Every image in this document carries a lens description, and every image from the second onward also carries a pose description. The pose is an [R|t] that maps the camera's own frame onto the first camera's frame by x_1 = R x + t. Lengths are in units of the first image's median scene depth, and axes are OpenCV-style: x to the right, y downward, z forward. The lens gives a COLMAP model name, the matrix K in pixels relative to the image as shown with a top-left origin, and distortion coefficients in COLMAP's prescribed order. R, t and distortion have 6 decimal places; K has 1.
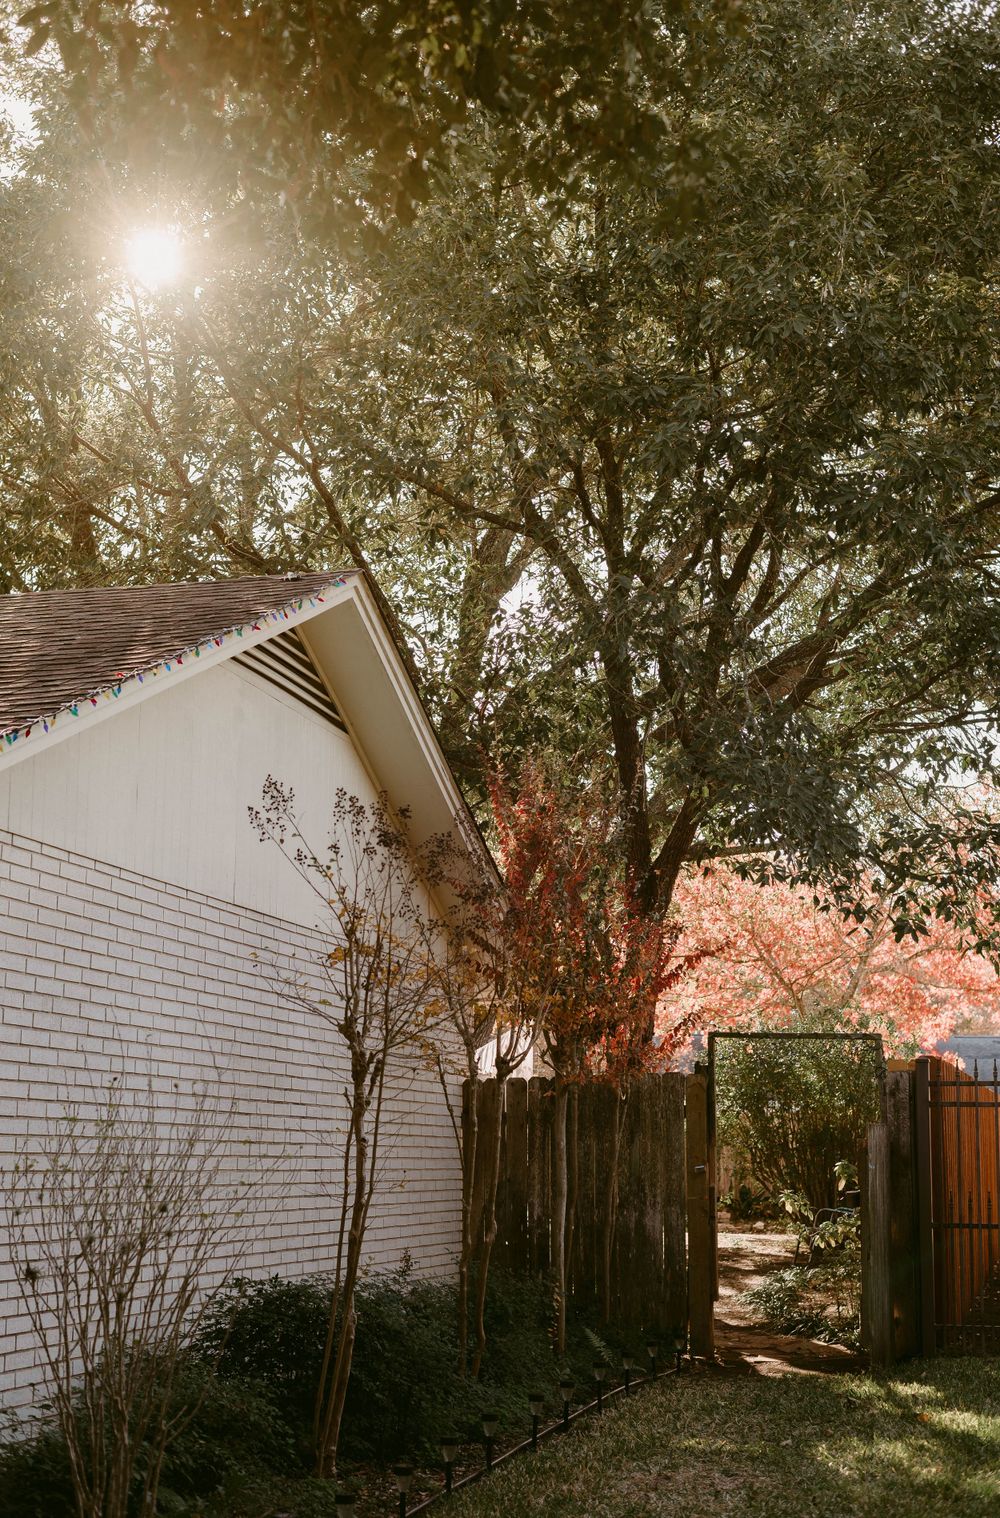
lens RADIAL K [[2255.4, 0, 512.4], [0, 2255.4, 761.0], [0, 0, 1]] dist [0.011366, 0.000000]
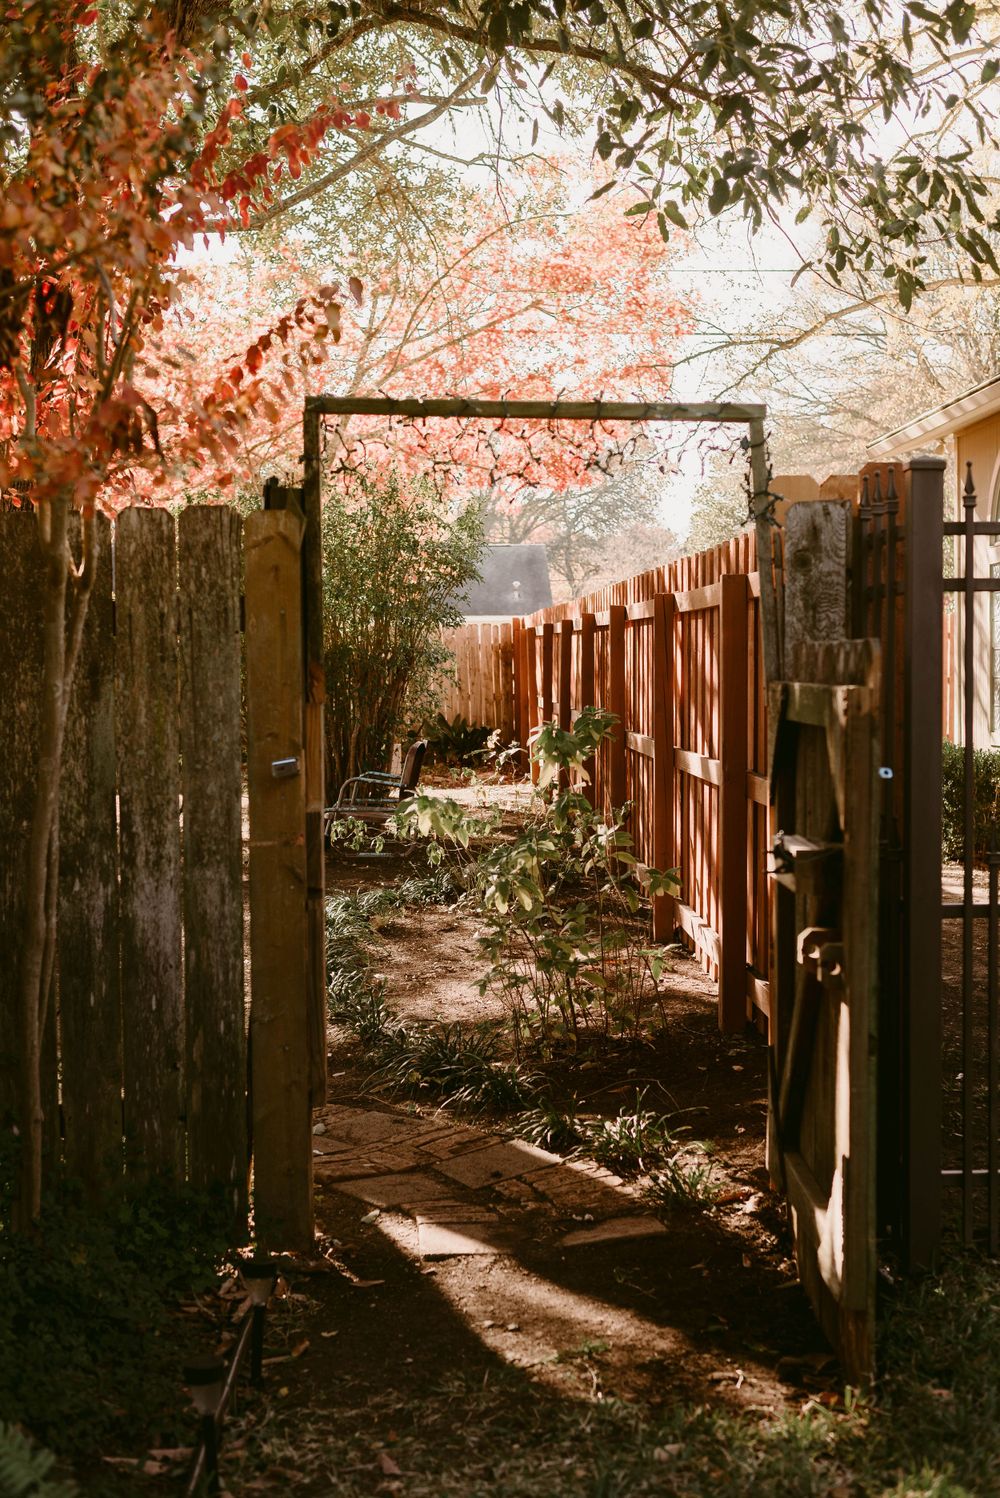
lens RADIAL K [[2259.7, 0, 549.3], [0, 2259.7, 746.9], [0, 0, 1]] dist [0.010625, 0.000000]
pose [[0.957890, -0.022411, 0.286259, 0.025954], [-0.036302, 0.979497, 0.198160, 0.140584], [-0.284831, -0.200207, 0.937437, 0.876560]]
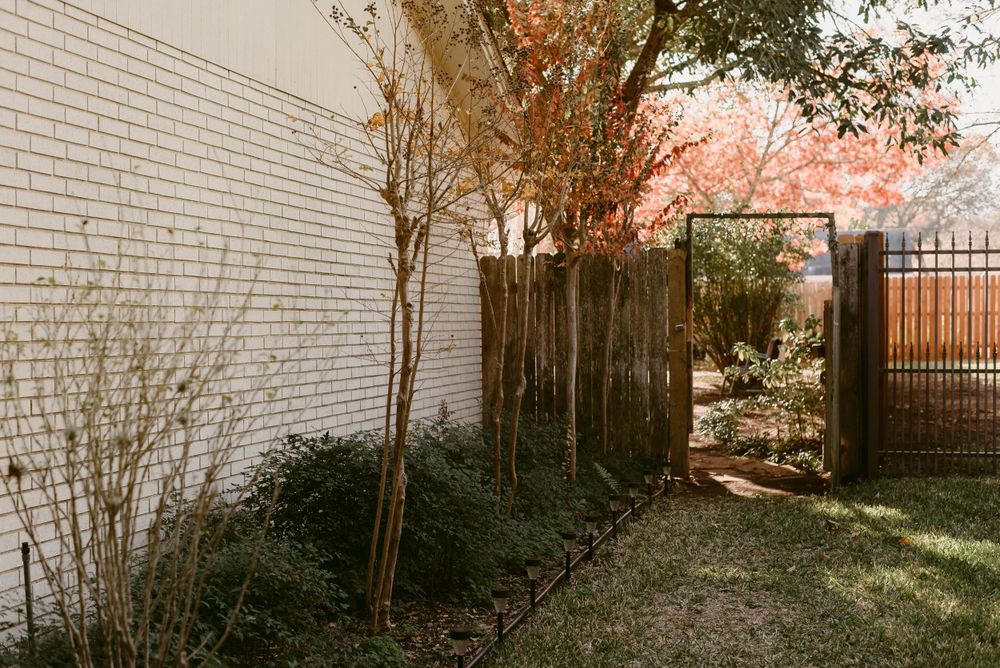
lens RADIAL K [[1508.5, 0, 497.5], [0, 1508.5, 336.9], [0, 0, 1]] dist [0.010625, 0.000000]
pose [[0.999879, -0.014094, 0.006512, -0.026224], [0.012650, 0.982730, 0.184611, 0.049625], [-0.009001, -0.184506, 0.982790, 0.286246]]
